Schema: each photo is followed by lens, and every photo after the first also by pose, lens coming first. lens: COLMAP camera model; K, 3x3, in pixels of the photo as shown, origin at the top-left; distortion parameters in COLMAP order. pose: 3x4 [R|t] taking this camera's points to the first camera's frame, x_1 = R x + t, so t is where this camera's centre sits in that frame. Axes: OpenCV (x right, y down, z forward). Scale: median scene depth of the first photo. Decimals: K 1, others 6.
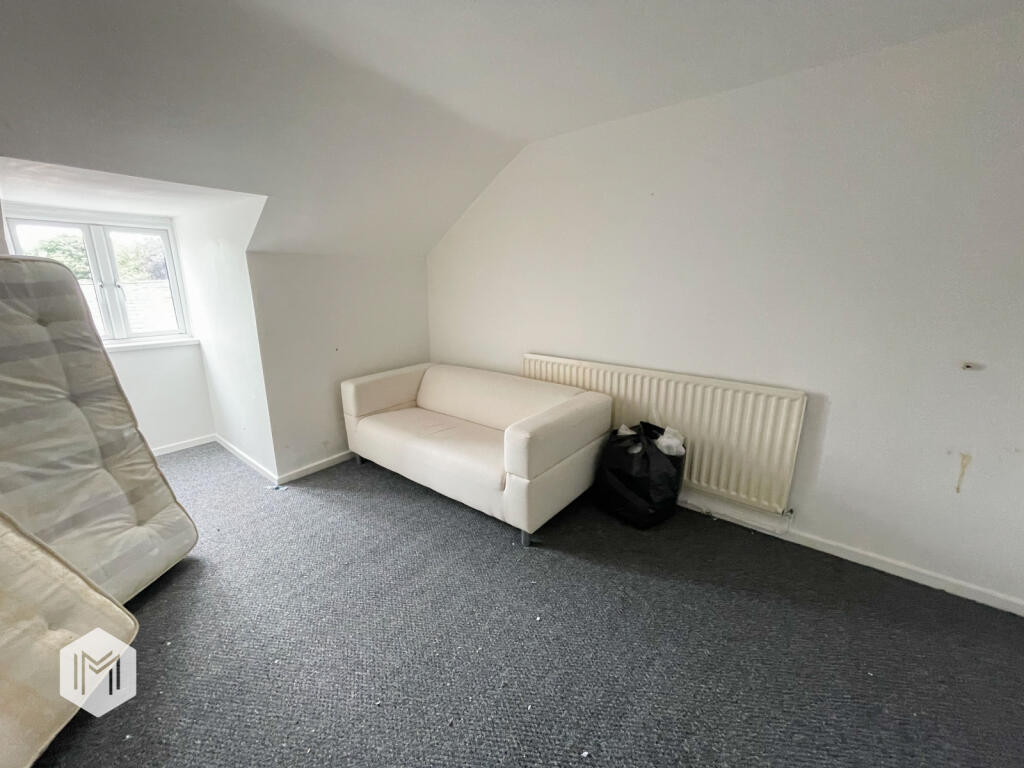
lens RADIAL K [[413.1, 0, 511.1], [0, 413.1, 381.3], [0, 0, 1]] dist [-0.002509, -0.000138]
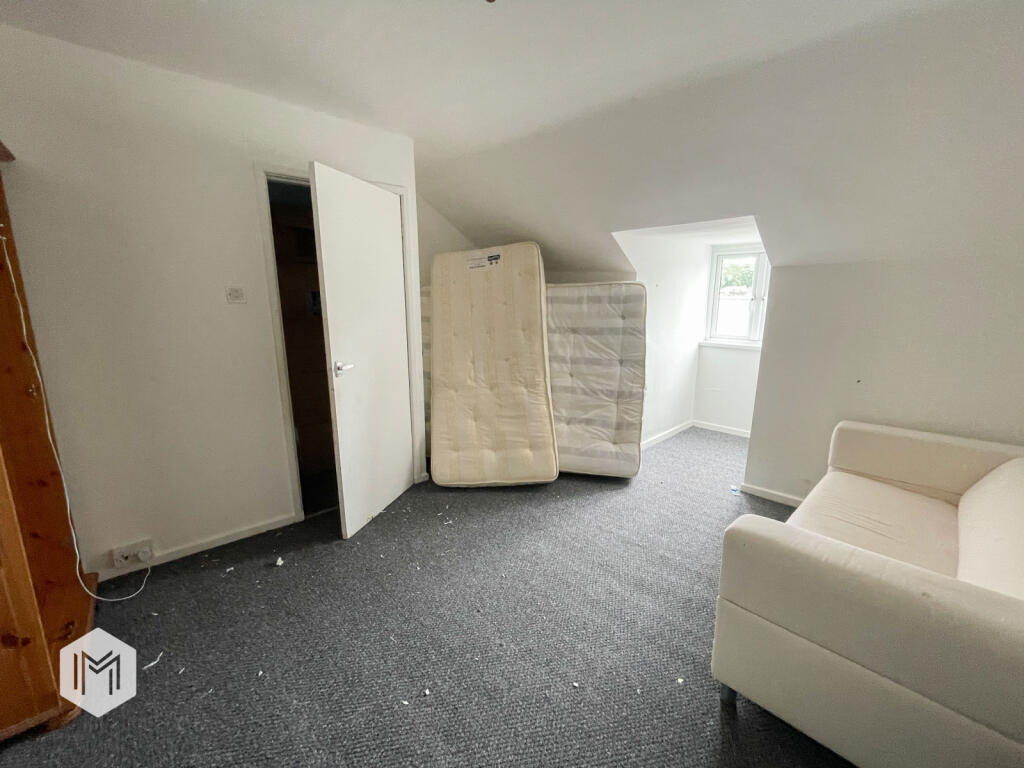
lens RADIAL K [[413.1, 0, 512.3], [0, 413.1, 384.5], [0, 0, 1]] dist [-0.002509, -0.000138]
pose [[-0.134994, 0.206458, -0.969098, 0.739198], [-0.235246, 0.943408, 0.233754, -0.170576], [0.962516, 0.259532, -0.078786, 0.734299]]
